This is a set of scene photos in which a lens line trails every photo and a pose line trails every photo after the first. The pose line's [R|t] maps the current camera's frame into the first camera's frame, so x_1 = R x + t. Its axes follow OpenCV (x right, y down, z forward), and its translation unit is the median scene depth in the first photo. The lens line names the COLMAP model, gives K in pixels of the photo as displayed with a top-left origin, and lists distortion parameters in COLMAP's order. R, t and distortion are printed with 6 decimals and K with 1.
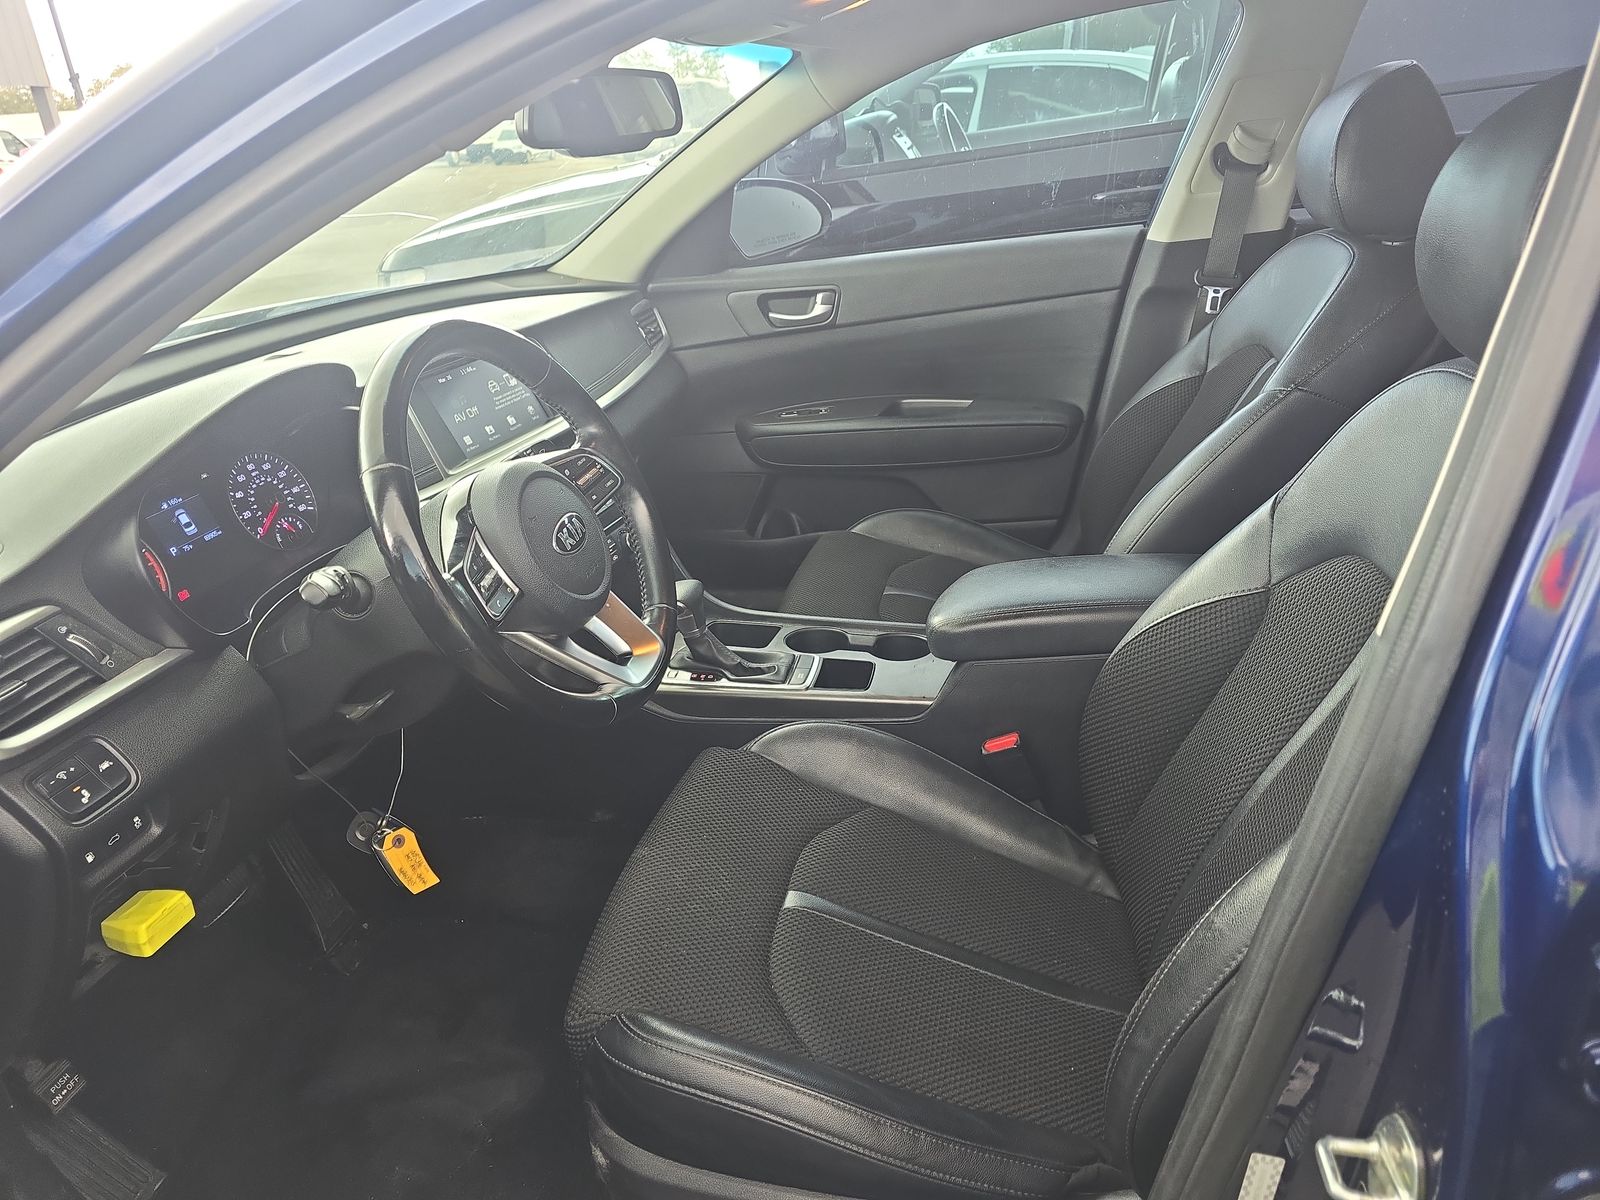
lens RADIAL K [[1082.7, 0, 818.9], [0, 1082.7, 588.7], [0, 0, 1]] dist [0.042940, -0.039372]
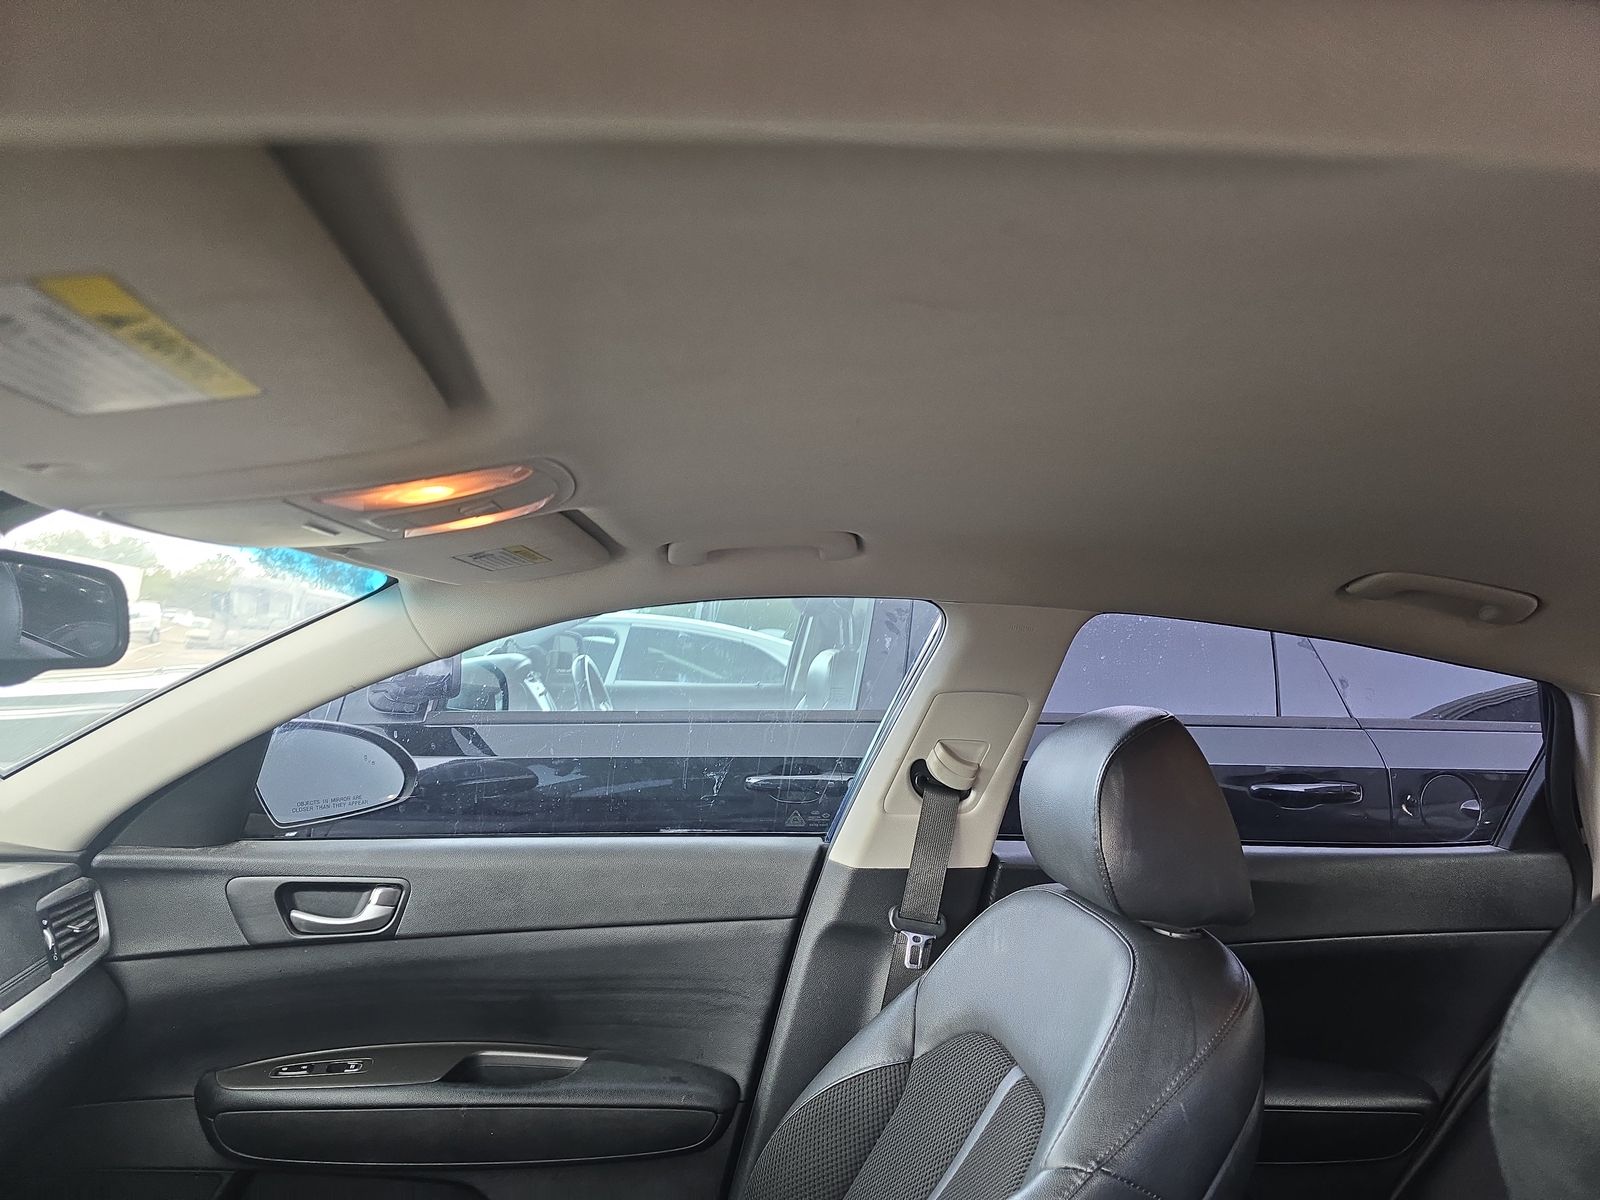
lens RADIAL K [[1082.7, 0, 823.0], [0, 1082.7, 606.5], [0, 0, 1]] dist [0.042940, -0.039372]
pose [[0.938548, 0.156933, 0.307408, 0.025494], [-0.002752, 0.894027, -0.448004, -0.124681], [-0.345138, 0.419628, 0.839519, 0.250013]]
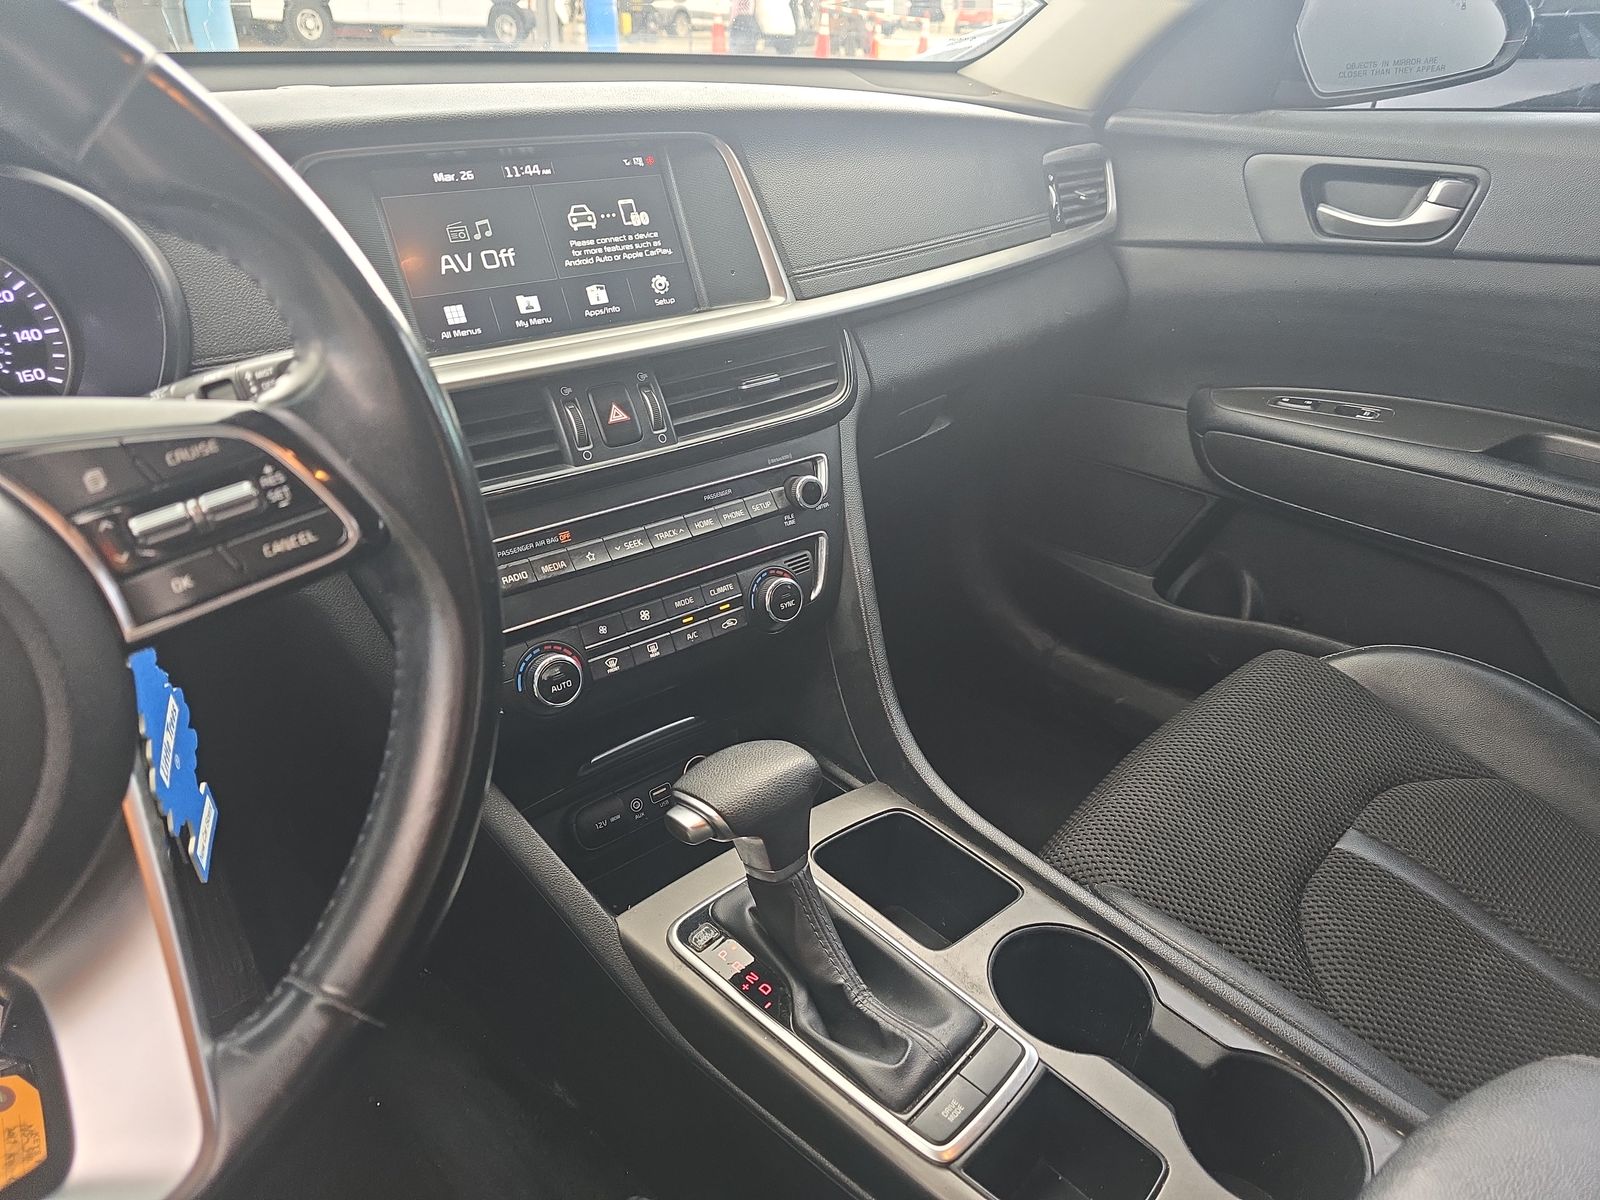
lens RADIAL K [[1082.7, 0, 813.7], [0, 1082.7, 588.5], [0, 0, 1]] dist [0.042940, -0.039372]
pose [[0.845355, 0.320043, -0.427723, 0.032490], [-0.282501, 0.947381, 0.150539, -0.094144], [0.453396, -0.006426, 0.891286, 0.440120]]
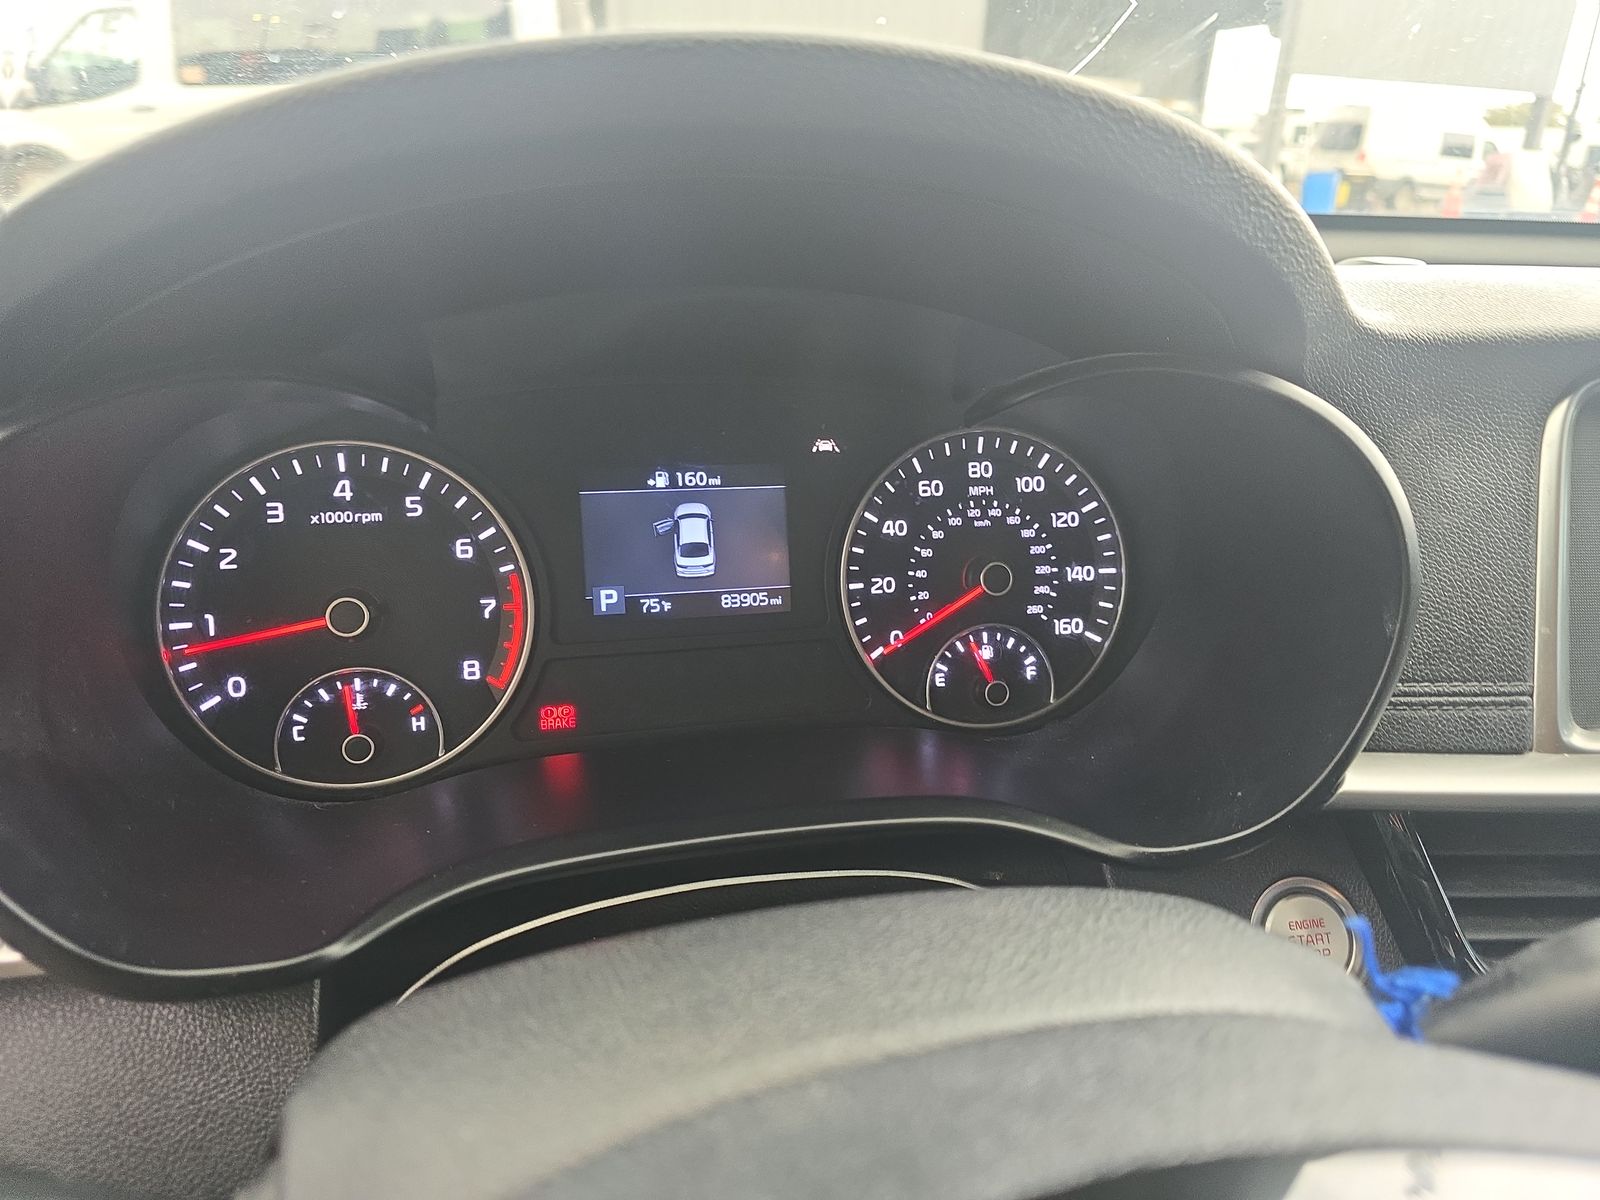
lens RADIAL K [[1082.7, 0, 803.0], [0, 1082.7, 603.6], [0, 0, 1]] dist [0.042940, -0.039372]
pose [[0.413937, 0.412664, -0.811397, -0.139885], [-0.417636, 0.878092, 0.233526, -0.076529], [0.808849, 0.242203, 0.535818, 0.451127]]
